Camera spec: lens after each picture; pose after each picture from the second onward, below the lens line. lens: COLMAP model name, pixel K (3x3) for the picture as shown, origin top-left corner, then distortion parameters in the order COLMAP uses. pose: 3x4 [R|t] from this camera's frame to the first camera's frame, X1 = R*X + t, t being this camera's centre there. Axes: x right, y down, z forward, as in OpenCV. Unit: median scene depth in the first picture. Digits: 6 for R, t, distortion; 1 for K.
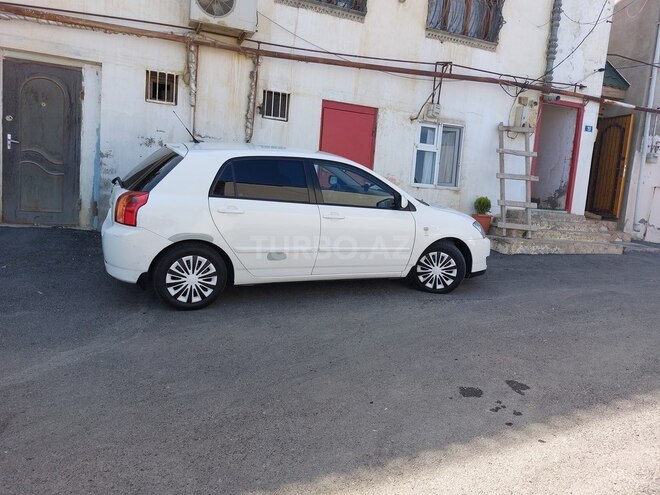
lens RADIAL K [[473.9, 0, 333.7], [0, 473.9, 239.1], [0, 0, 1]] dist [0.054184, -0.046949]
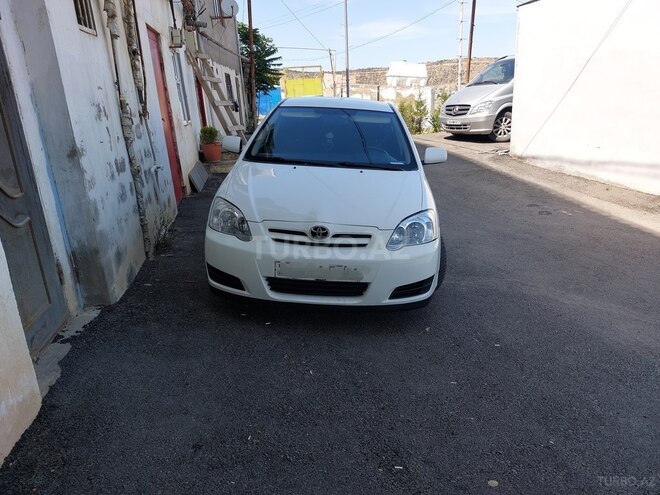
lens RADIAL K [[473.9, 0, 331.1], [0, 473.9, 251.6], [0, 0, 1]] dist [0.054184, -0.046949]
pose [[0.212121, -0.387536, 0.897118, -0.876138], [0.180972, 0.917708, 0.353640, -0.205074], [-0.960340, 0.087339, 0.264798, 0.639247]]
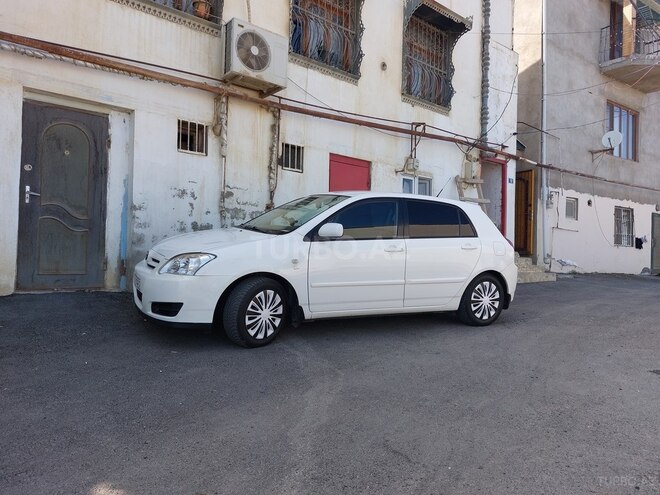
lens RADIAL K [[473.9, 0, 335.4], [0, 473.9, 250.8], [0, 0, 1]] dist [0.054184, -0.046949]
pose [[0.946436, -0.056420, 0.317923, -0.410285], [0.090638, 0.991449, -0.093877, 0.025303], [-0.309908, 0.117665, 0.943458, 0.033267]]
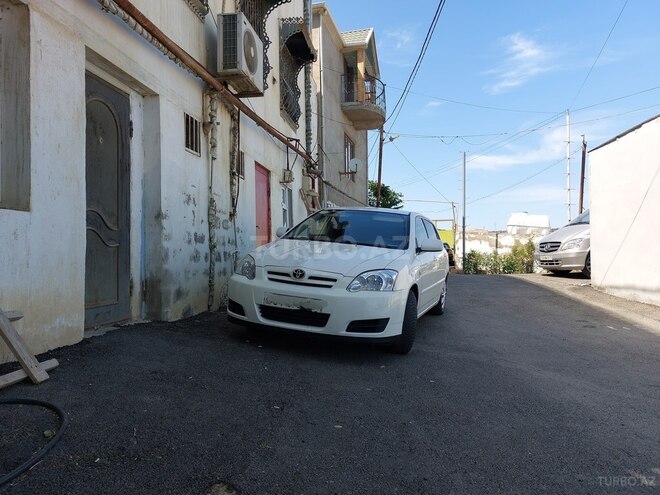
lens RADIAL K [[473.9, 0, 334.0], [0, 473.9, 249.4], [0, 0, 1]] dist [0.054184, -0.046949]
pose [[0.494111, -0.070922, 0.866501, -0.979866], [0.146206, 0.989251, -0.002403, -0.082774], [-0.857017, 0.127875, 0.499170, 0.406869]]
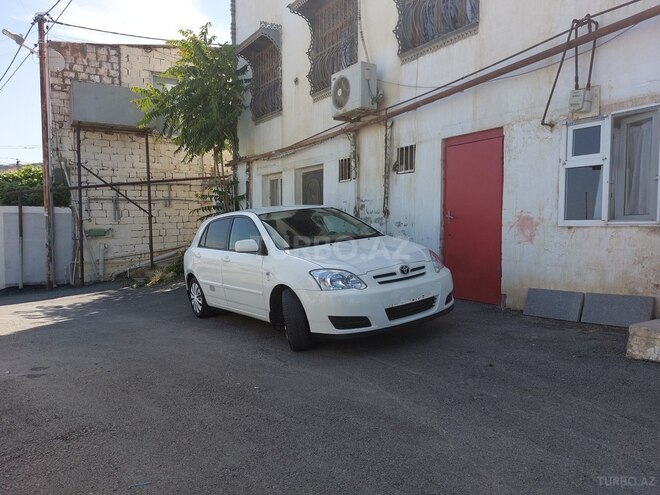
lens RADIAL K [[473.9, 0, 333.2], [0, 473.9, 245.9], [0, 0, 1]] dist [0.054184, -0.046949]
pose [[0.204415, -0.040693, -0.978038, 0.920342], [-0.089532, 0.994170, -0.060077, -0.024384], [0.974781, 0.099846, 0.199580, 0.734344]]
